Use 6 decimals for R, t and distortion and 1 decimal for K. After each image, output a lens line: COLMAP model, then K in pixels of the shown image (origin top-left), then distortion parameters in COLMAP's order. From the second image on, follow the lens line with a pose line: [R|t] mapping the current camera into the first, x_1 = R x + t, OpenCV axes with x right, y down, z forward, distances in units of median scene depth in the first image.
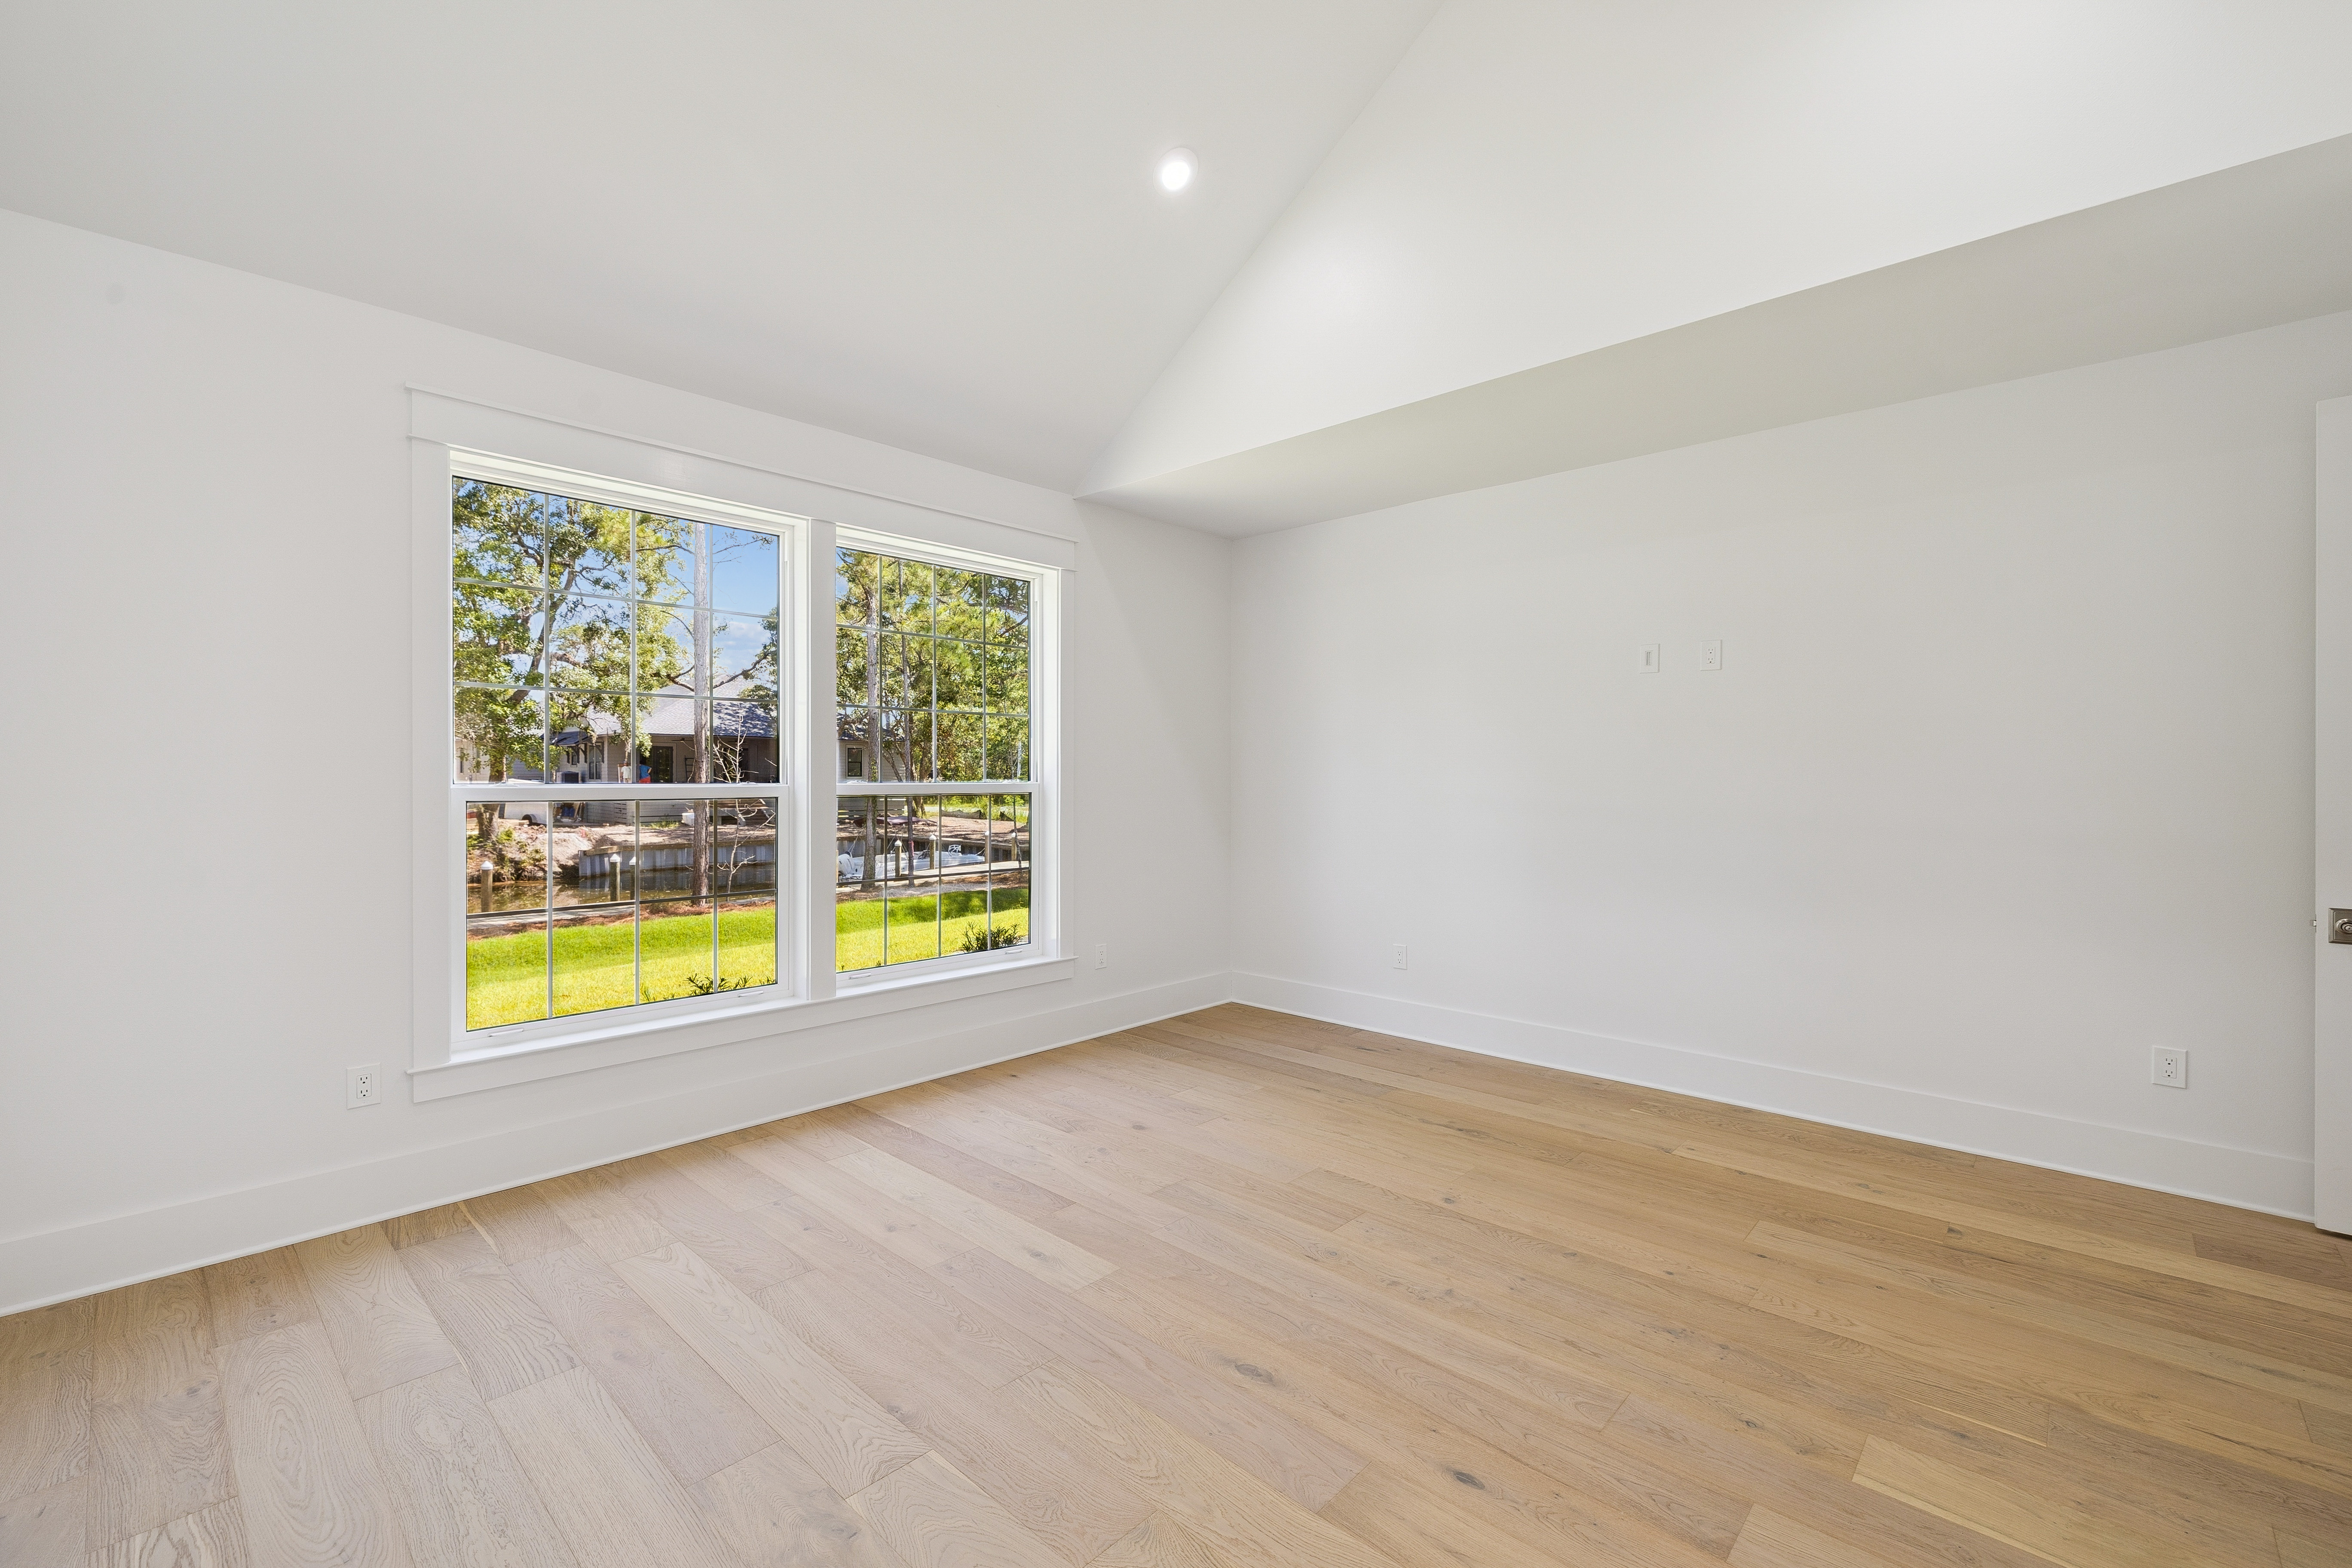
lens RADIAL K [[984.6, 0, 1176.6], [0, 984.6, 782.0], [0, 0, 1]] dist [-0.002709, 0.000675]
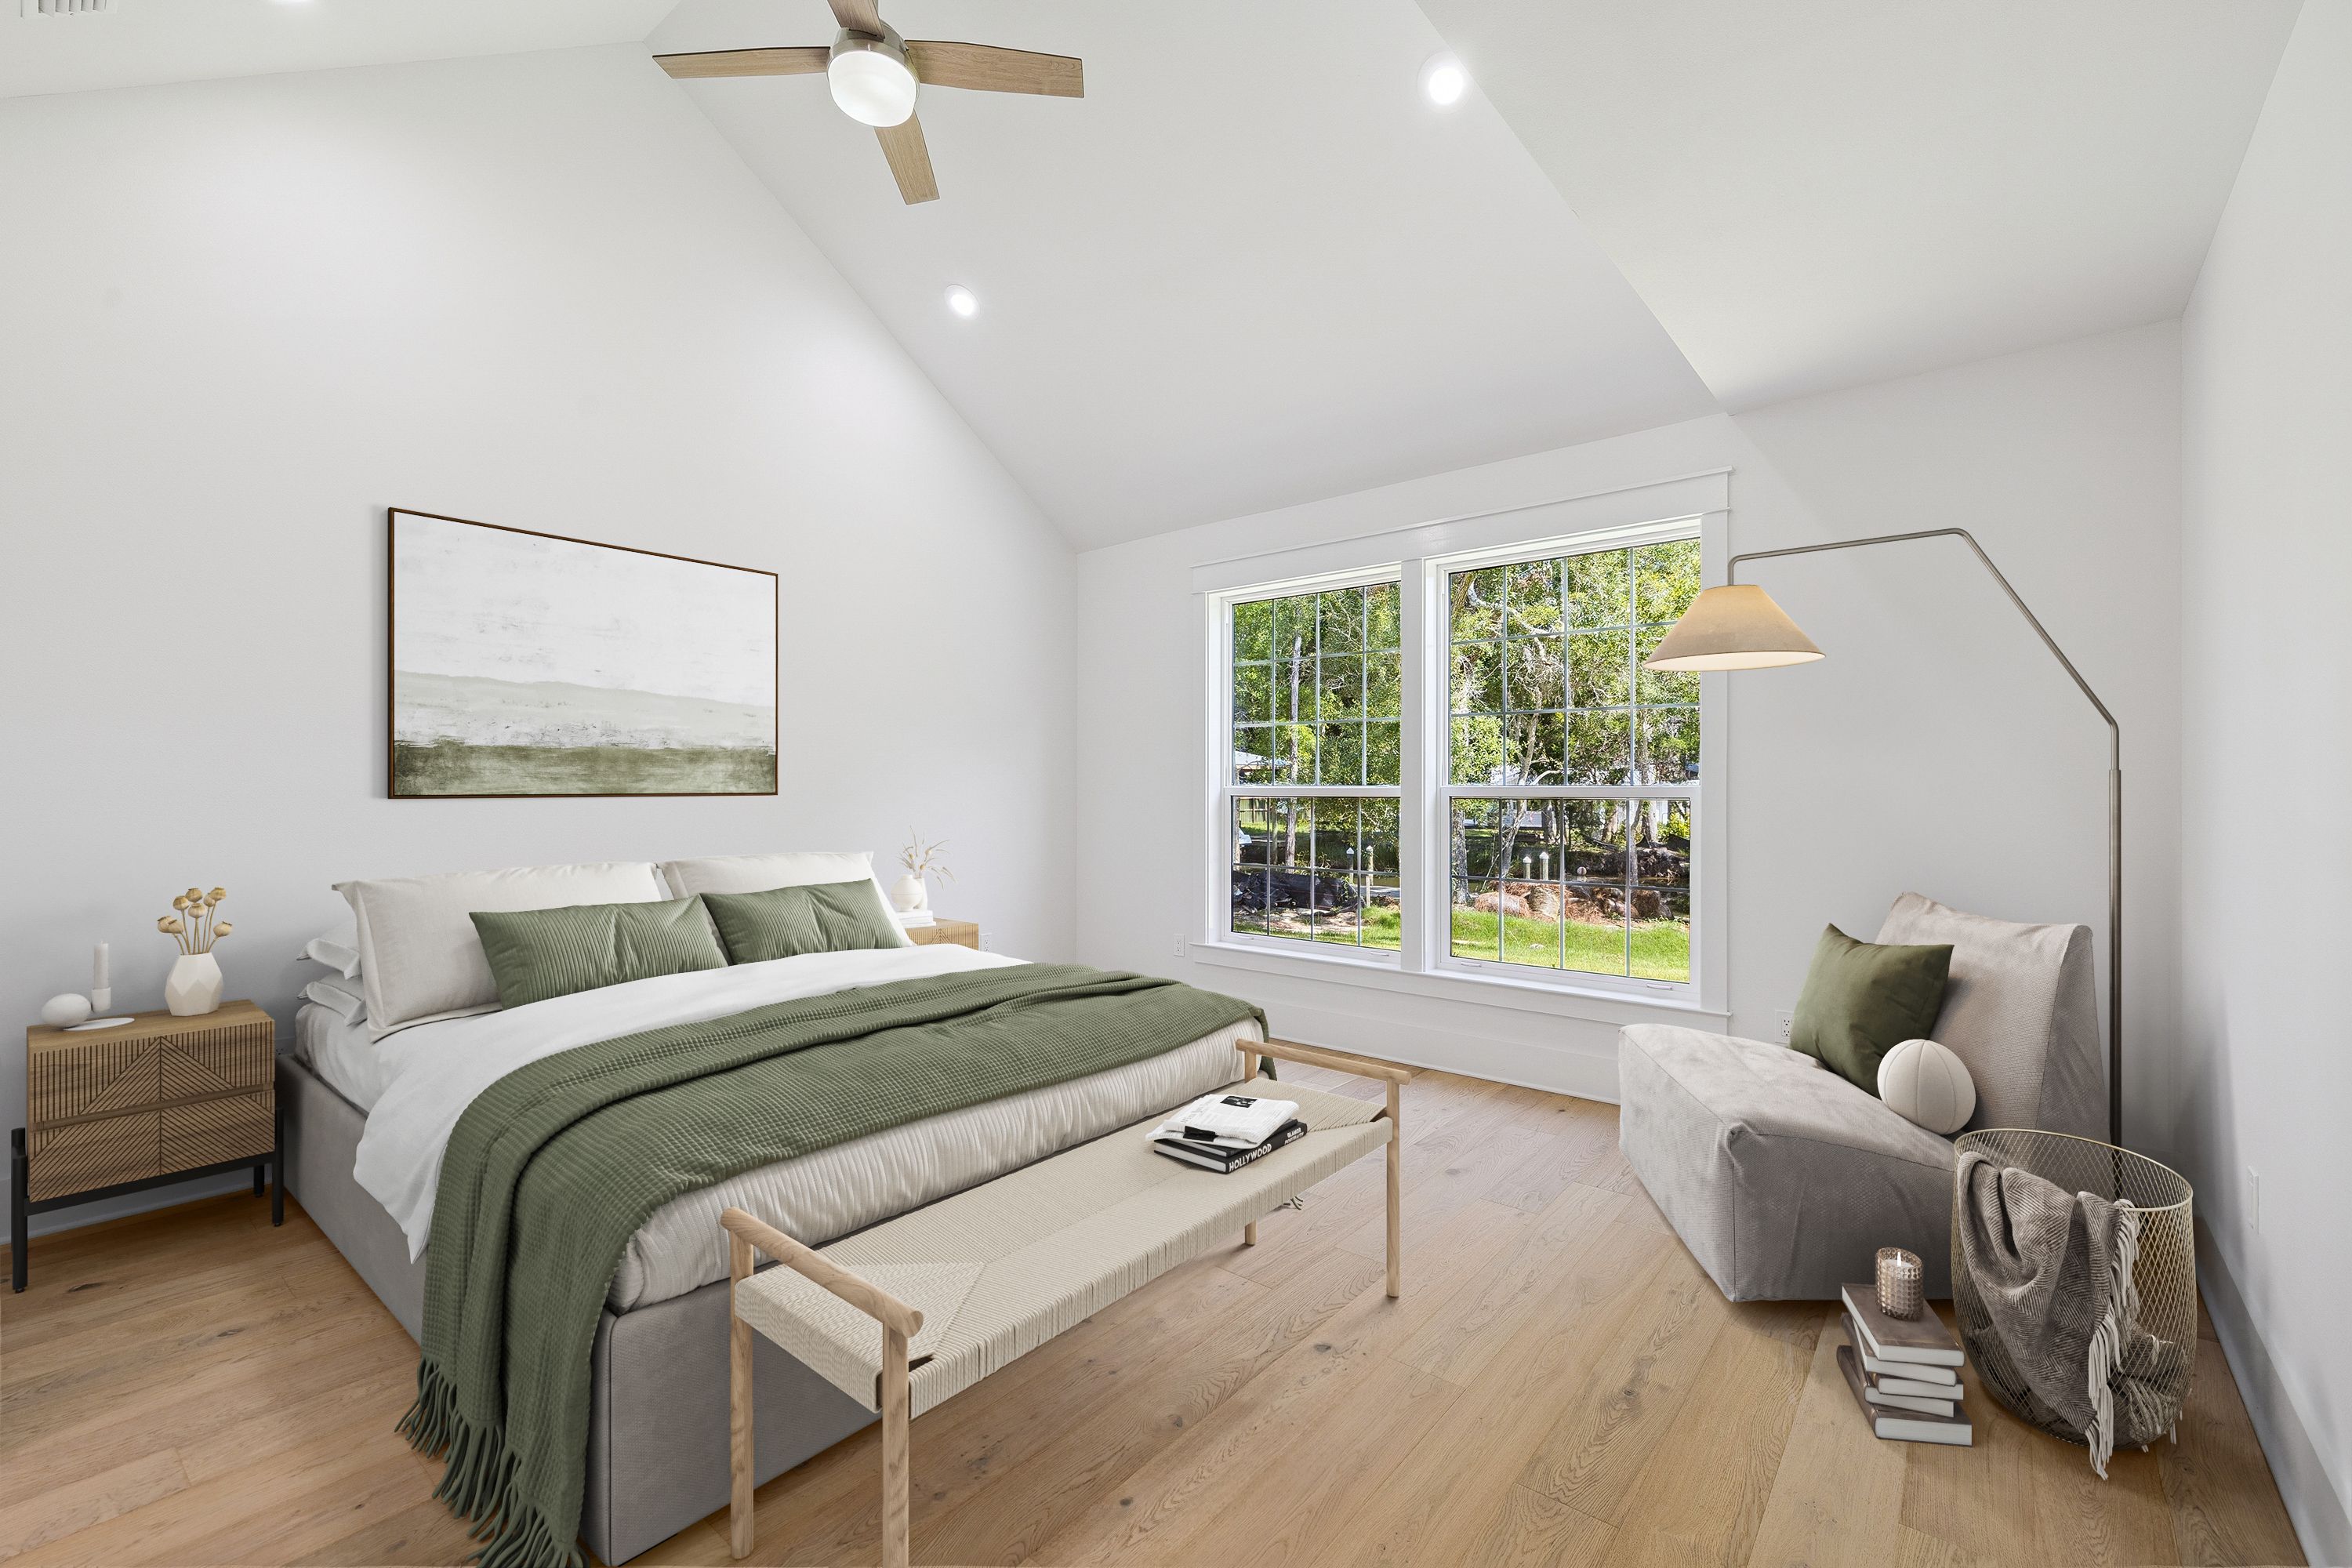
lens RADIAL K [[984.6, 0, 1178.0], [0, 984.6, 782.8], [0, 0, 1]] dist [-0.002709, 0.000675]
pose [[0.062909, -0.000640, -0.998019, 0.818538], [0.002729, 0.999996, -0.000469, -0.002134], [0.998016, -0.002694, 0.062910, 0.682285]]
